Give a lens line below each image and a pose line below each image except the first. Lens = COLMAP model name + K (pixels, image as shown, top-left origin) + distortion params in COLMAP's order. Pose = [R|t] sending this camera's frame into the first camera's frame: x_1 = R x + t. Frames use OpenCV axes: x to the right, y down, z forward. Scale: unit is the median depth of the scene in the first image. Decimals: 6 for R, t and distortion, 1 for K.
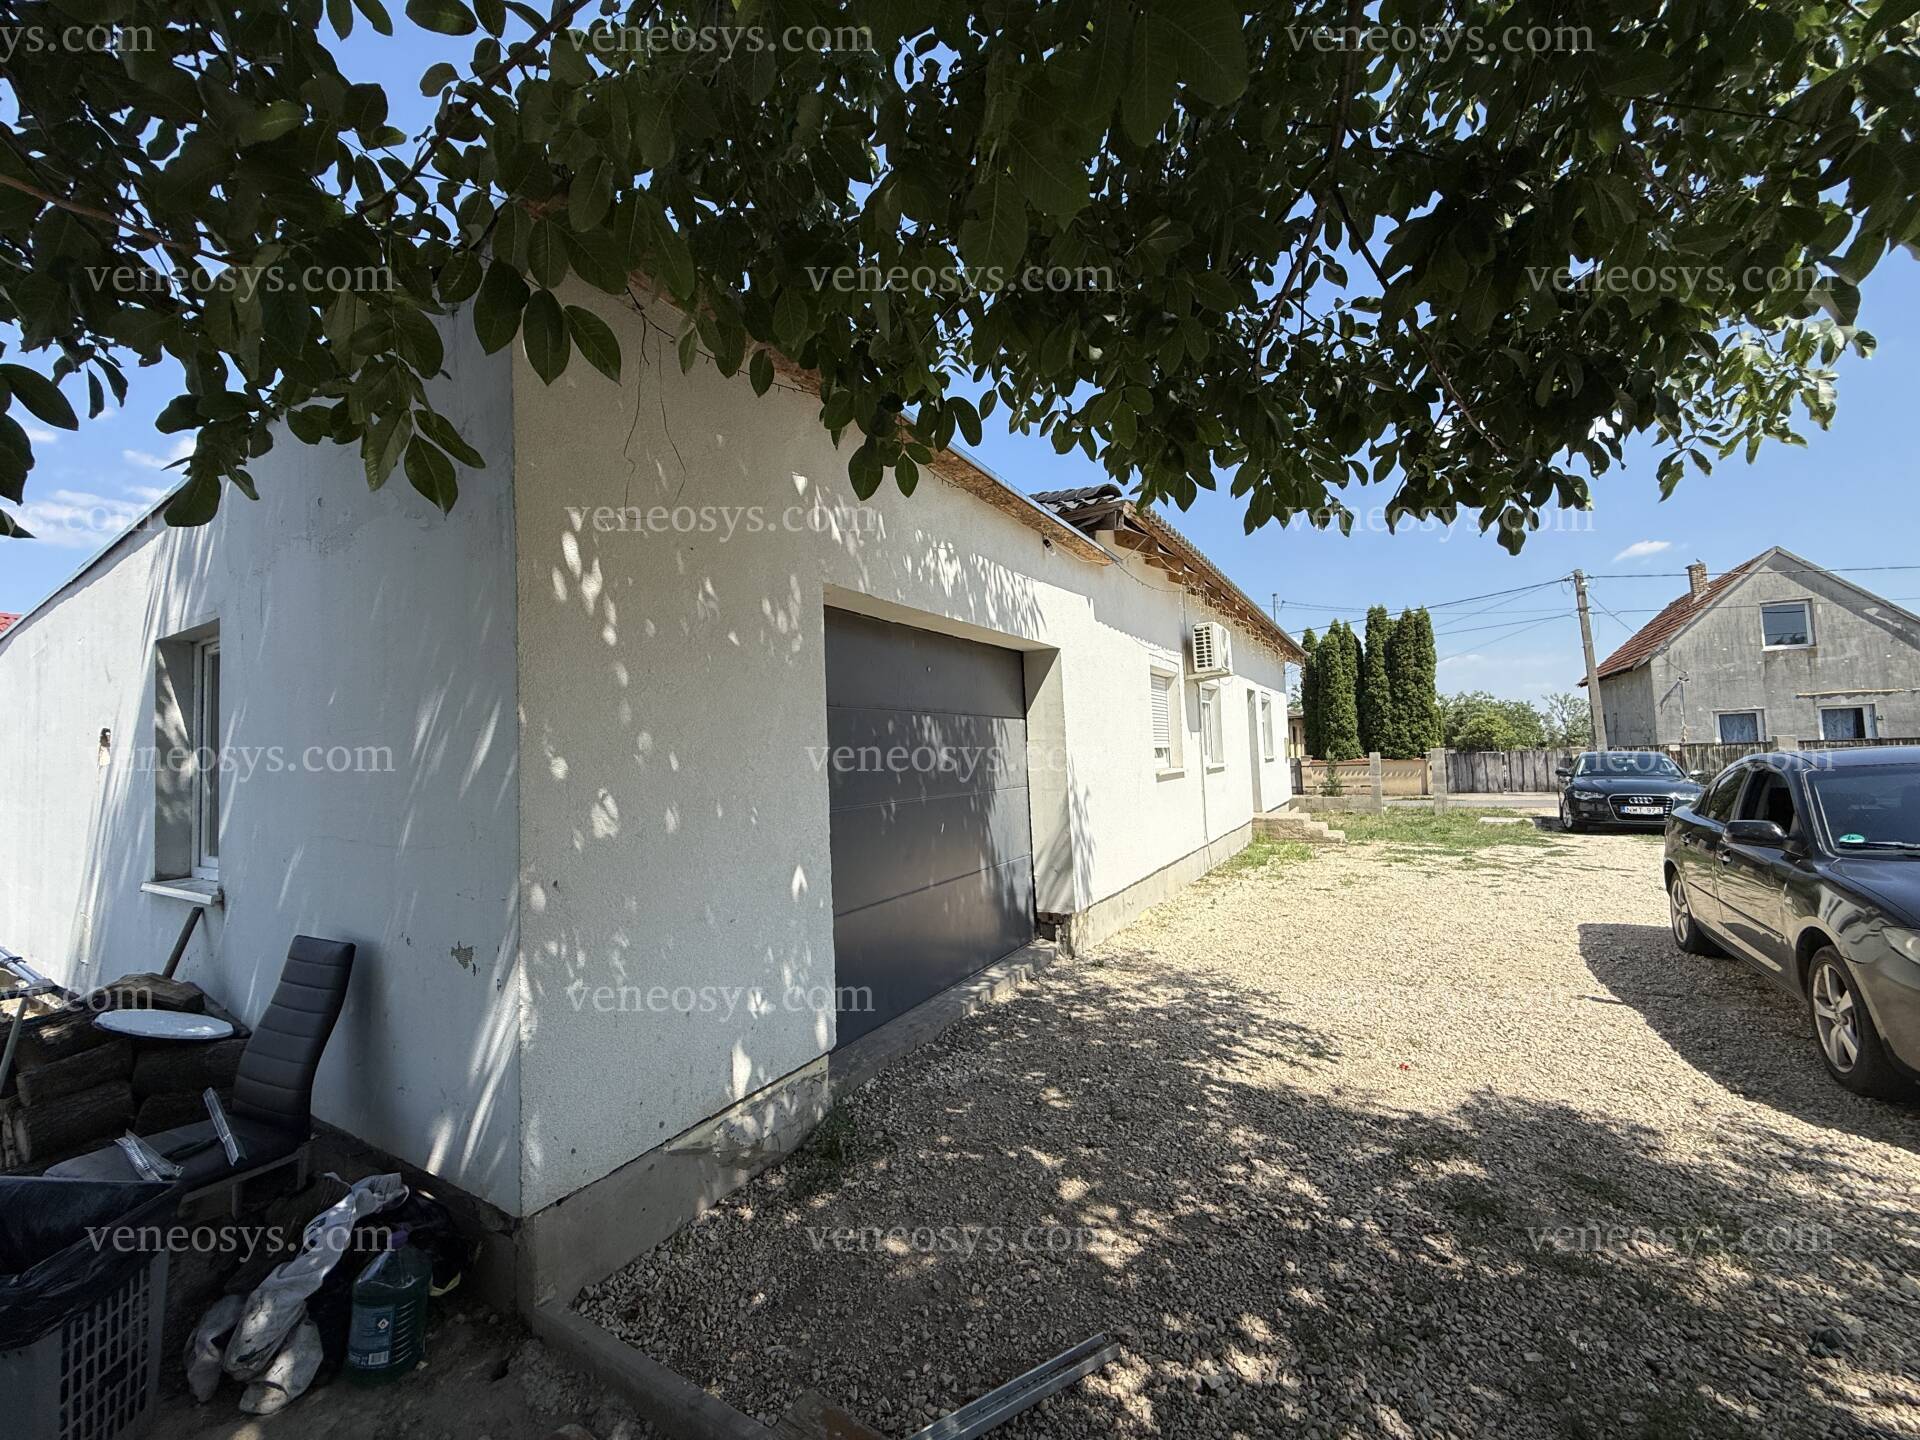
lens RADIAL K [[764.4, 0, 960.0], [0, 764.4, 720.0], [0, 0, 1]] dist [0.001008, 0.000549]
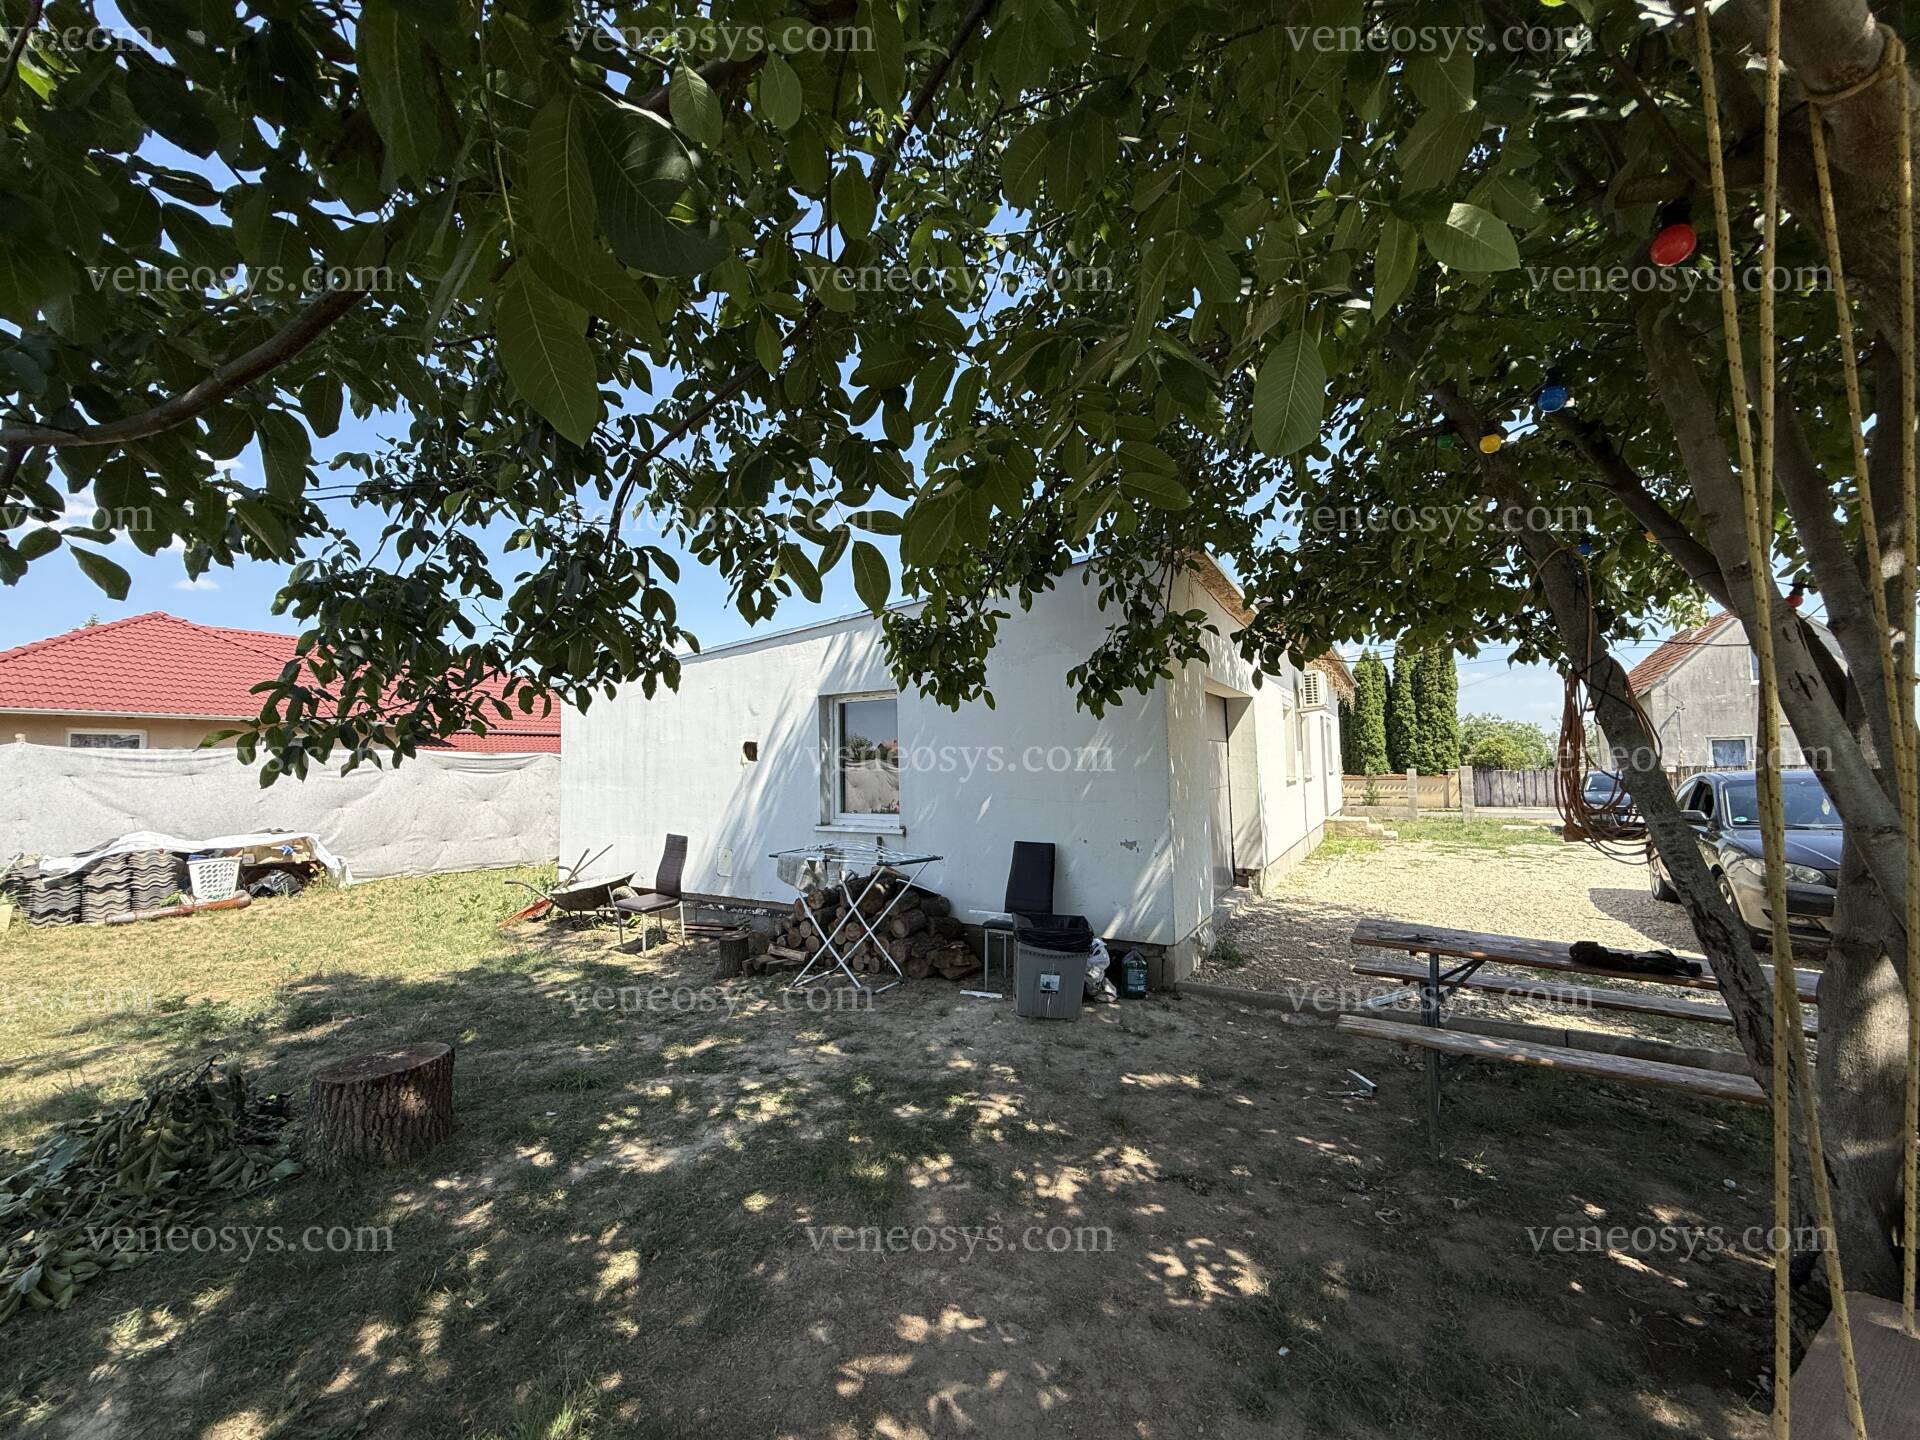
lens RADIAL K [[777.5, 0, 960.0], [0, 777.5, 720.0], [0, 0, 1]] dist [0.006316, 0.000197]
pose [[0.999823, 0.017995, 0.005565, -0.110311], [-0.017930, 0.999772, -0.011578, -0.004234], [-0.005772, 0.011476, 0.999917, -0.132764]]
